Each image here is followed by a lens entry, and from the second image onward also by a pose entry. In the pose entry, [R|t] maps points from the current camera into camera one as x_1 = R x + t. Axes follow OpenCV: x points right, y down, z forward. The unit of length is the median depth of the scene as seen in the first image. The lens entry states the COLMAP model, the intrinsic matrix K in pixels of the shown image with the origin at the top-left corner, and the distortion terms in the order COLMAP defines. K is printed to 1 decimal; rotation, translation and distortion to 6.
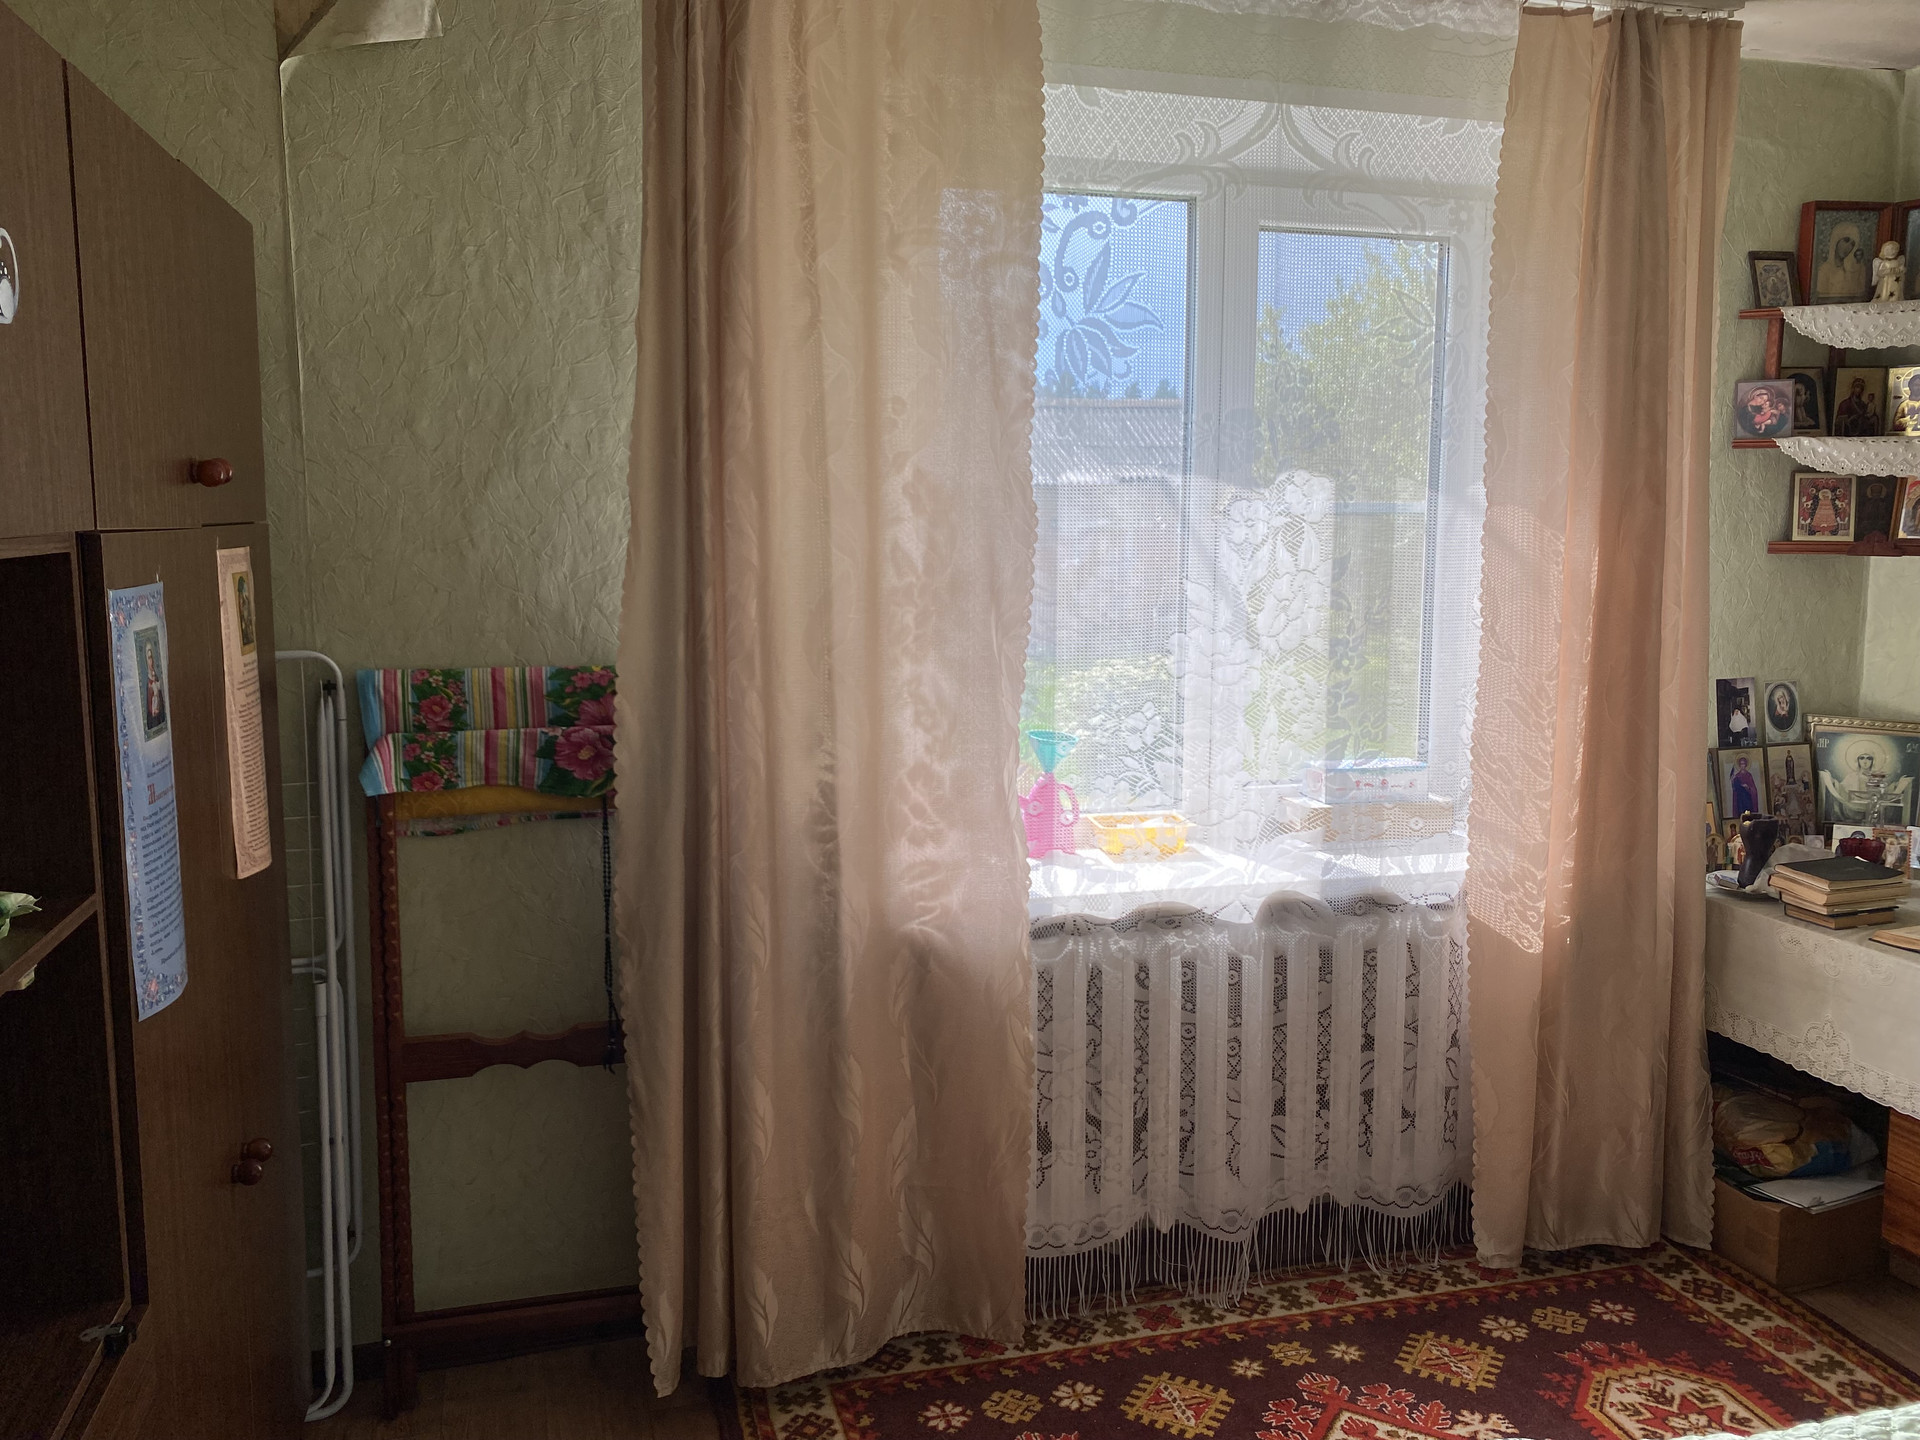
lens RADIAL K [[1480.9, 0, 969.2], [0, 1480.9, 664.6], [0, 0, 1]] dist [0.010568, -0.006059]
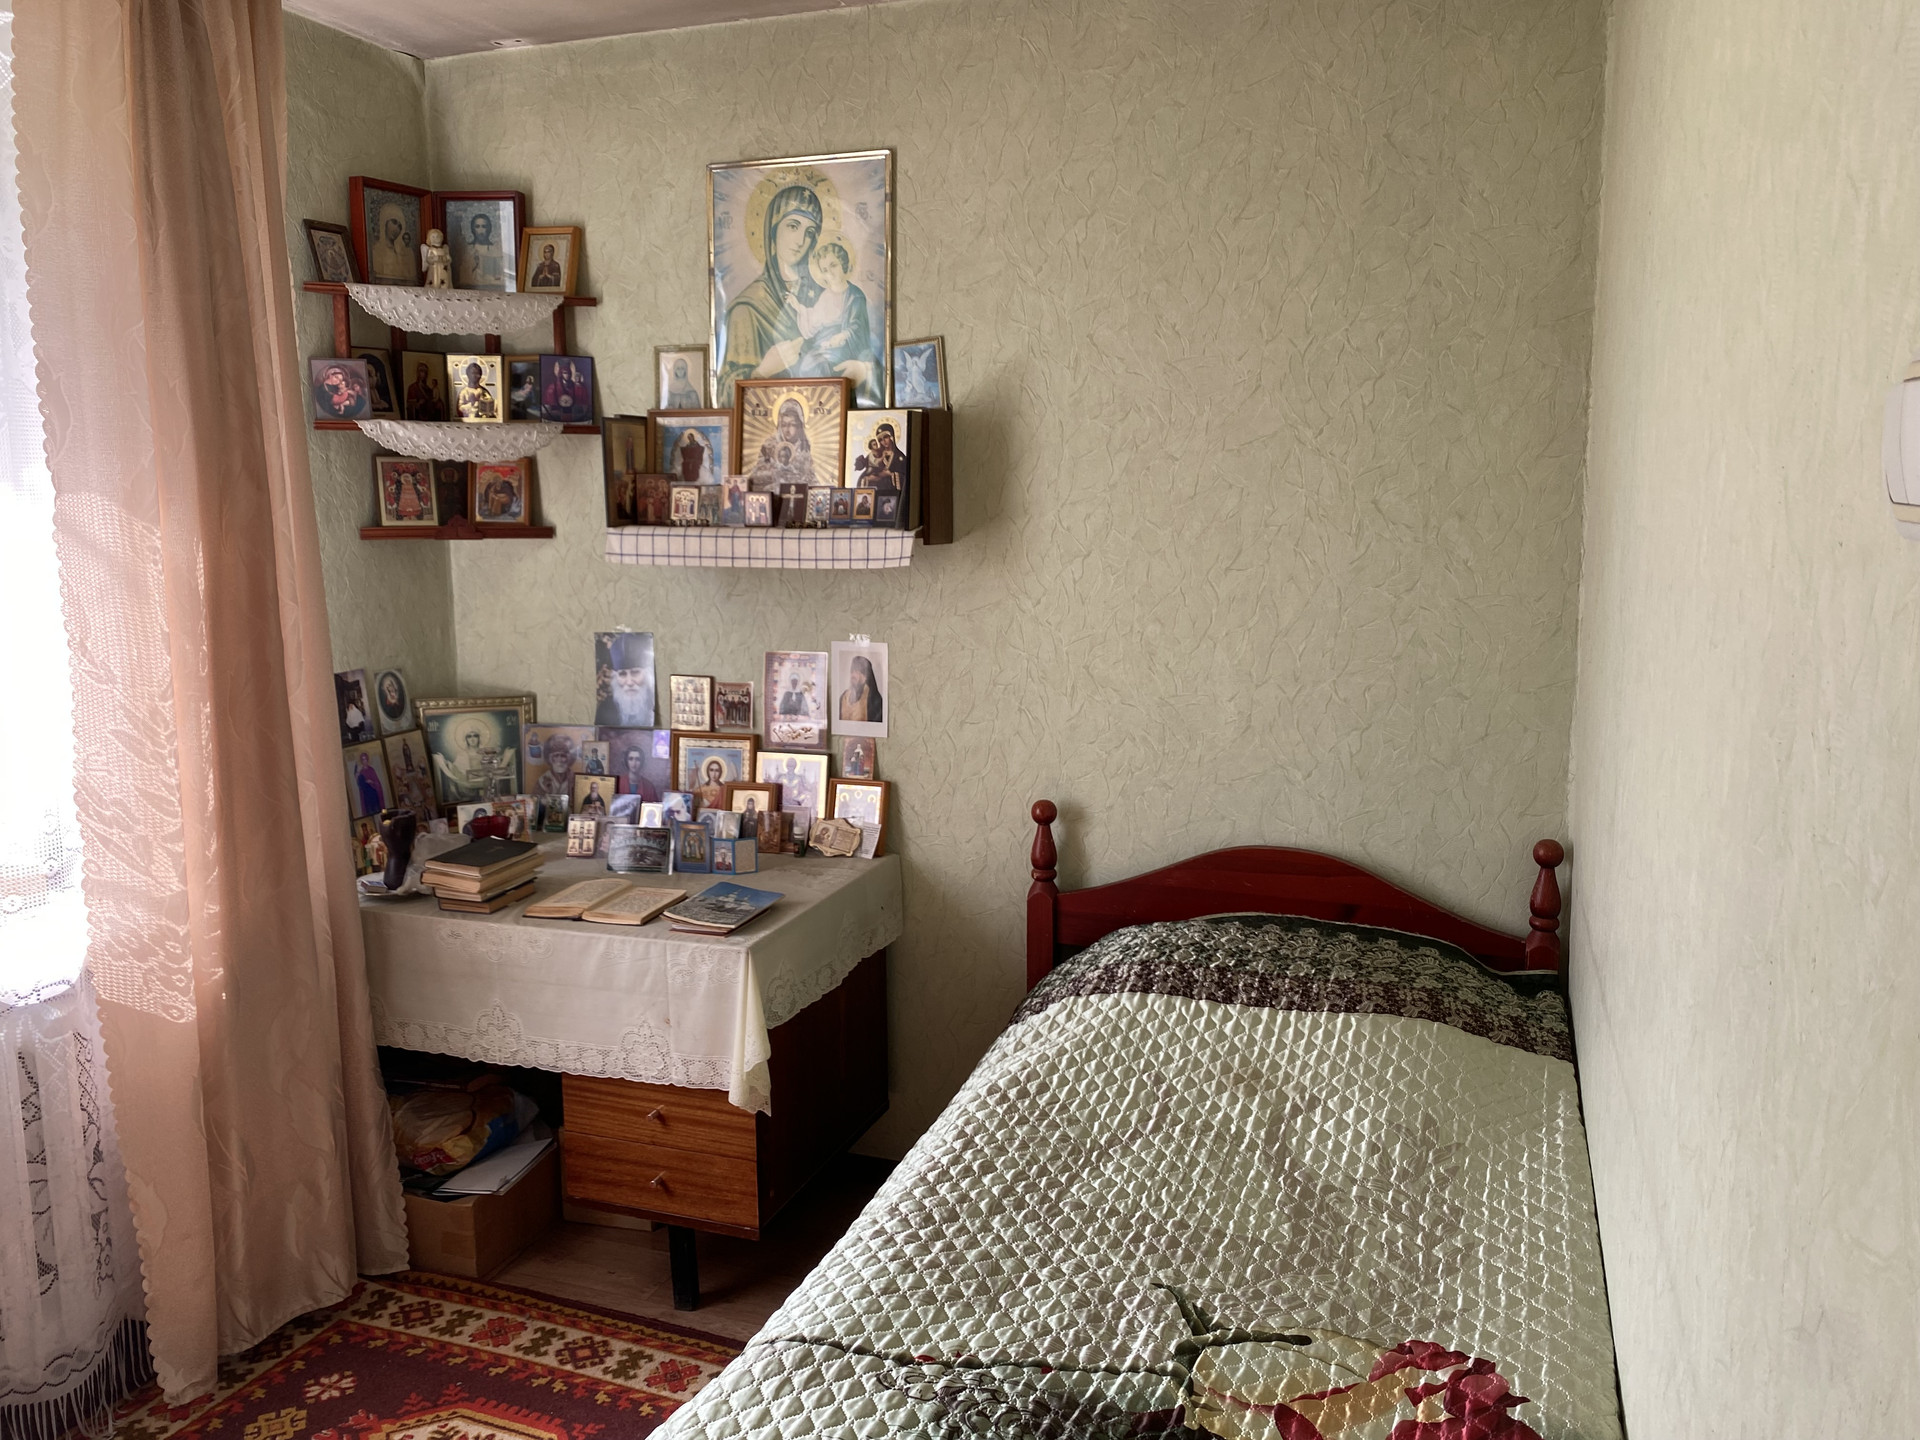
lens RADIAL K [[1480.9, 0, 969.6], [0, 1480.9, 695.4], [0, 0, 1]] dist [0.010568, -0.006059]
pose [[0.597242, -0.114252, 0.793882, -0.004920], [0.086220, 0.993212, 0.078075, -0.018916], [-0.797413, 0.021818, 0.603039, 0.125436]]
